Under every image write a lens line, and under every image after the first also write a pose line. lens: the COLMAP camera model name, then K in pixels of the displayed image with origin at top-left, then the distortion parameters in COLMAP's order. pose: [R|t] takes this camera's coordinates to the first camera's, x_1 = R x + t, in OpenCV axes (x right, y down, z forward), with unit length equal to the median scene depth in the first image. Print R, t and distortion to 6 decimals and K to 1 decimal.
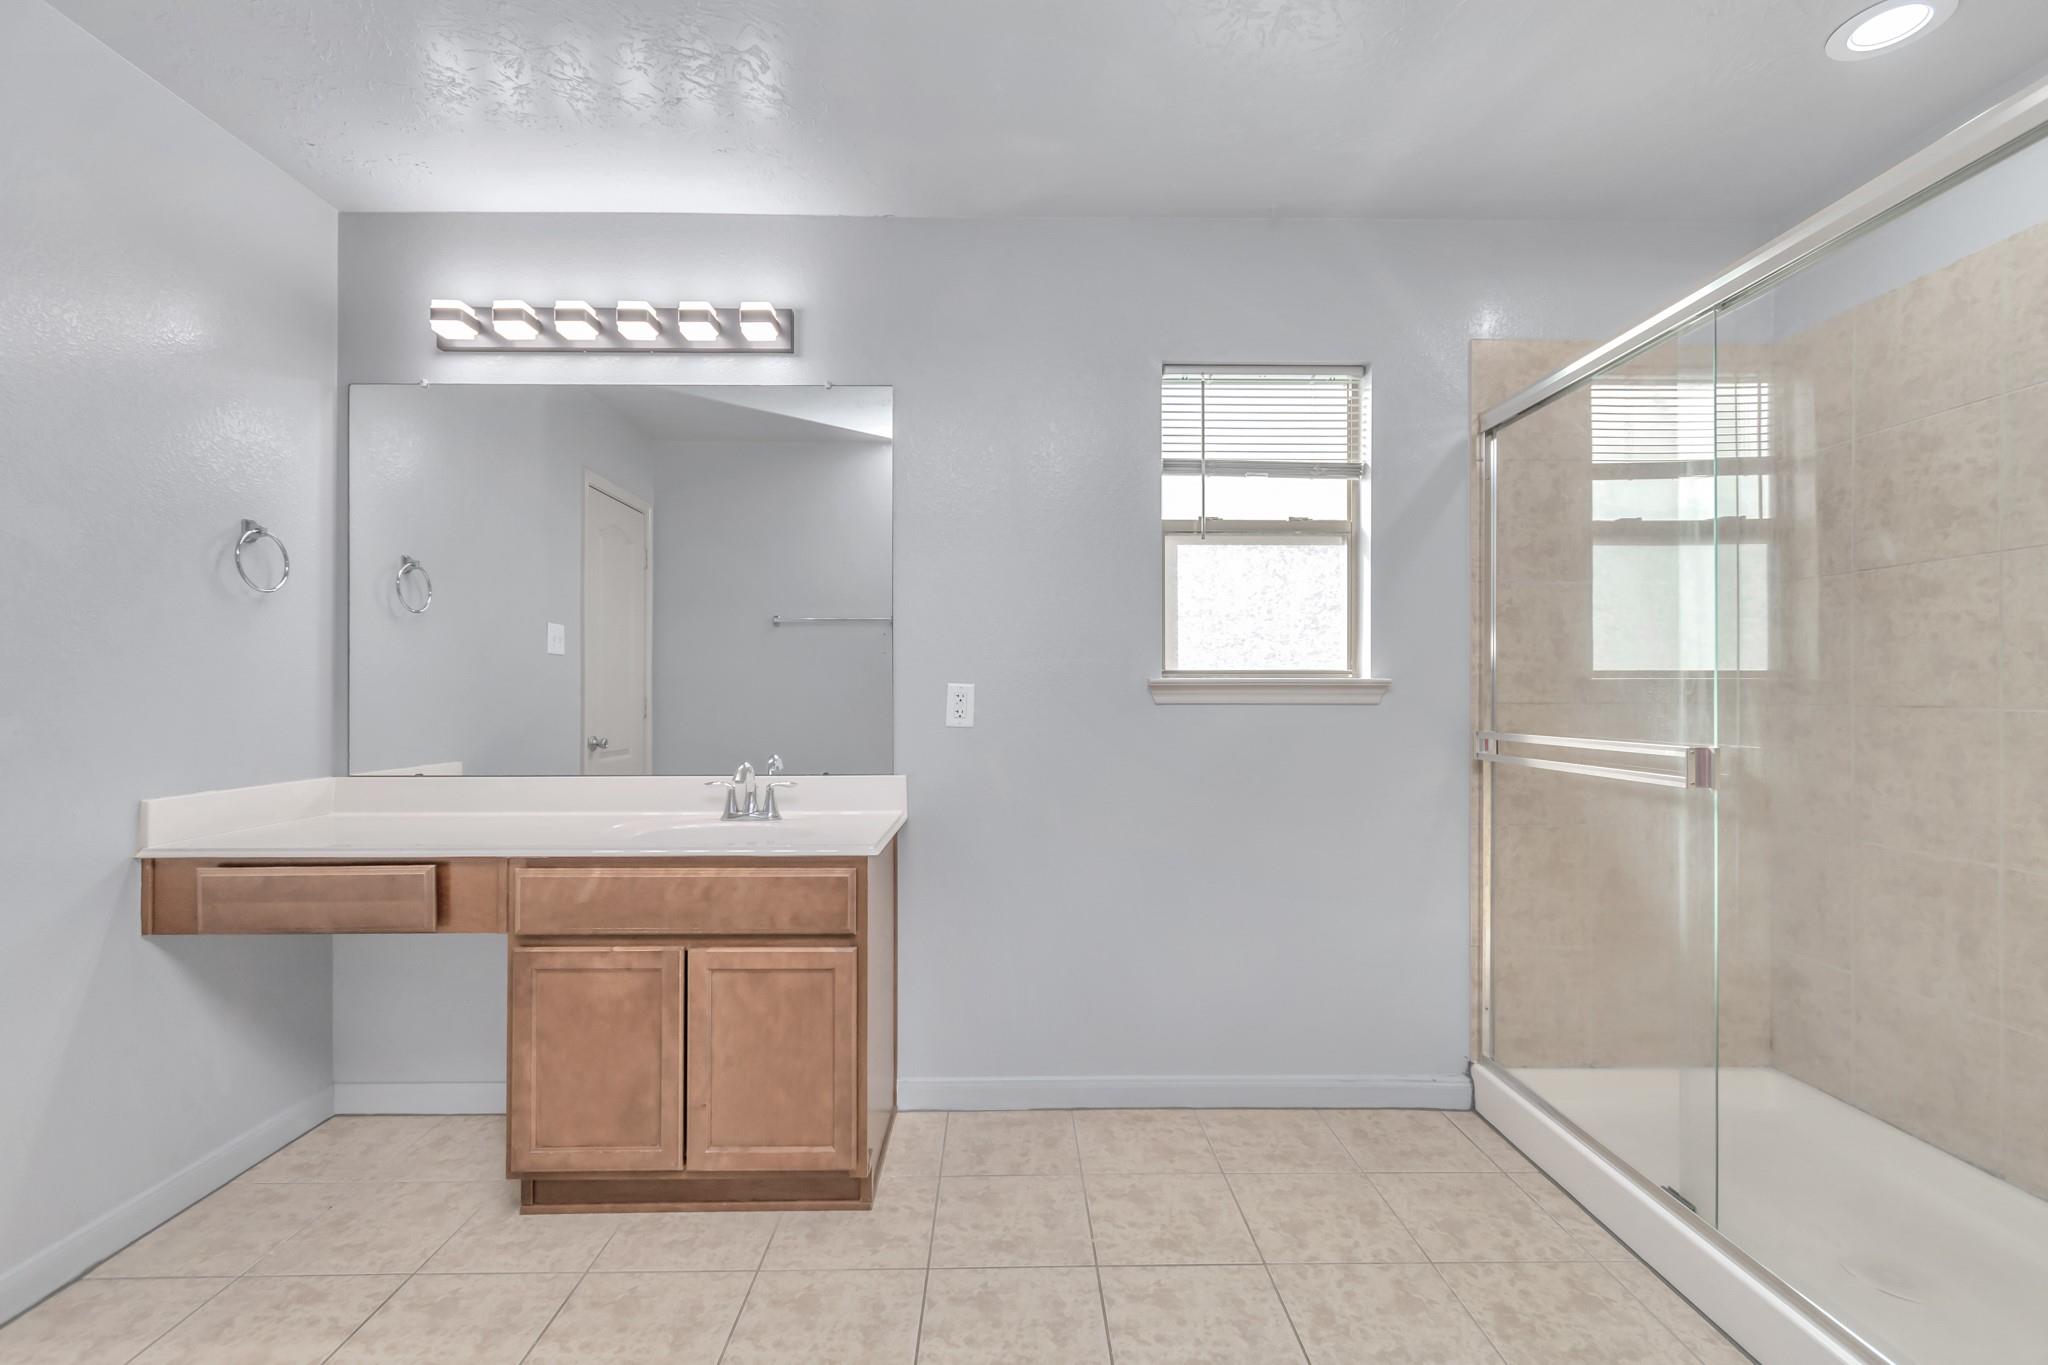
lens RADIAL K [[904.5, 0, 1015.0], [0, 904.5, 686.7], [0, 0, 1]] dist [-0.000388, -0.000137]
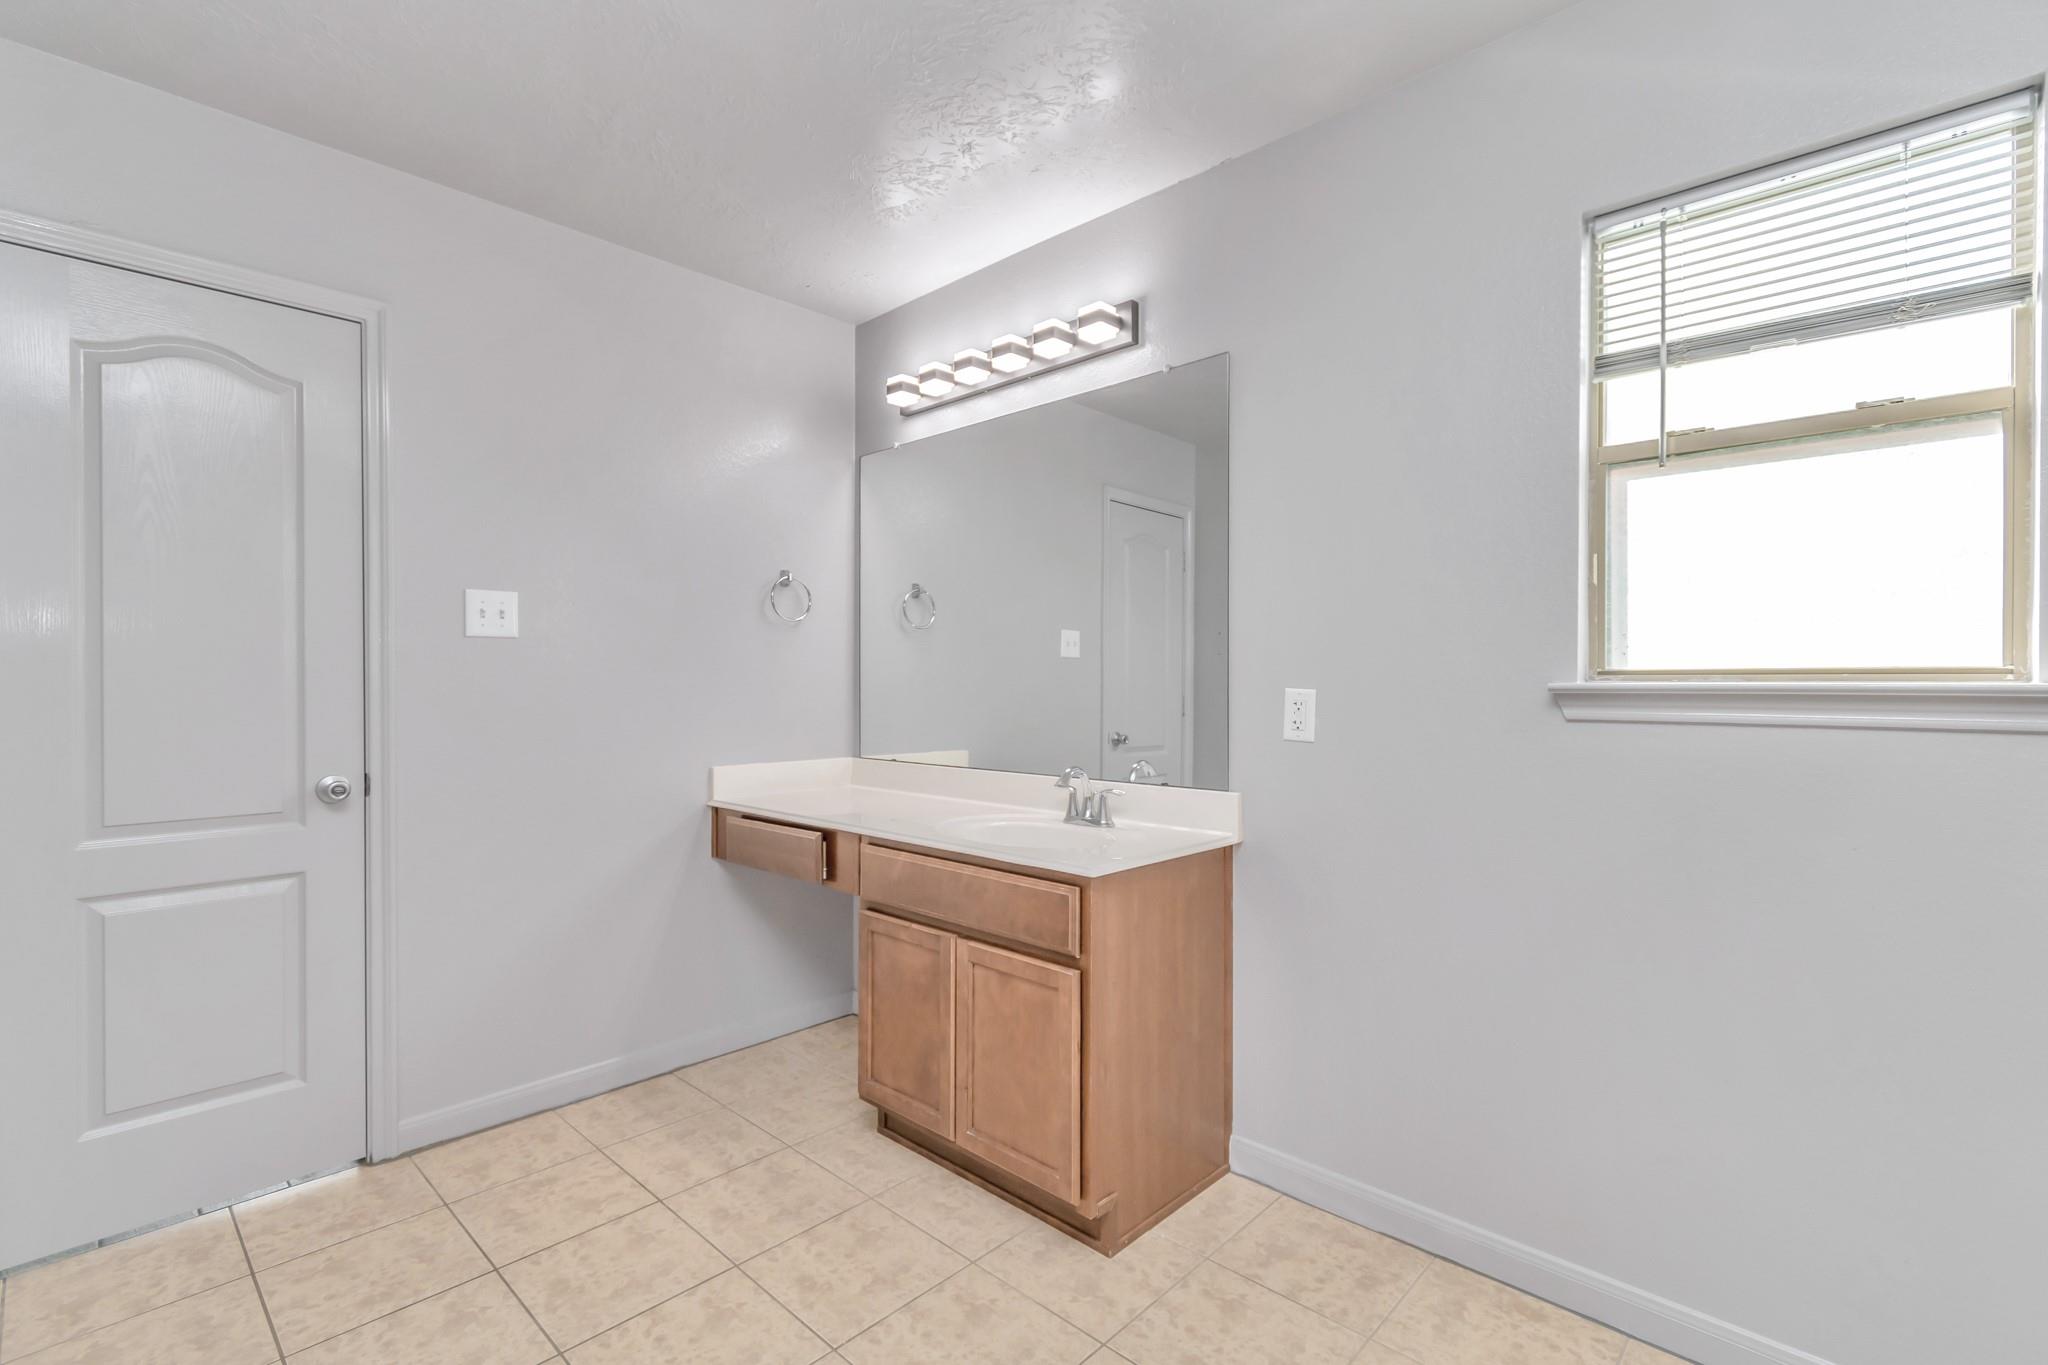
lens RADIAL K [[922.1, 0, 1024.0], [0, 922.1, 682.5], [0, 0, 1]] dist [-0.001286, 0.000477]
pose [[0.709296, 0.000342, -0.704911, 0.378741], [0.003329, 0.999987, 0.003835, -0.014228], [0.704903, -0.005066, 0.709286, 0.228335]]
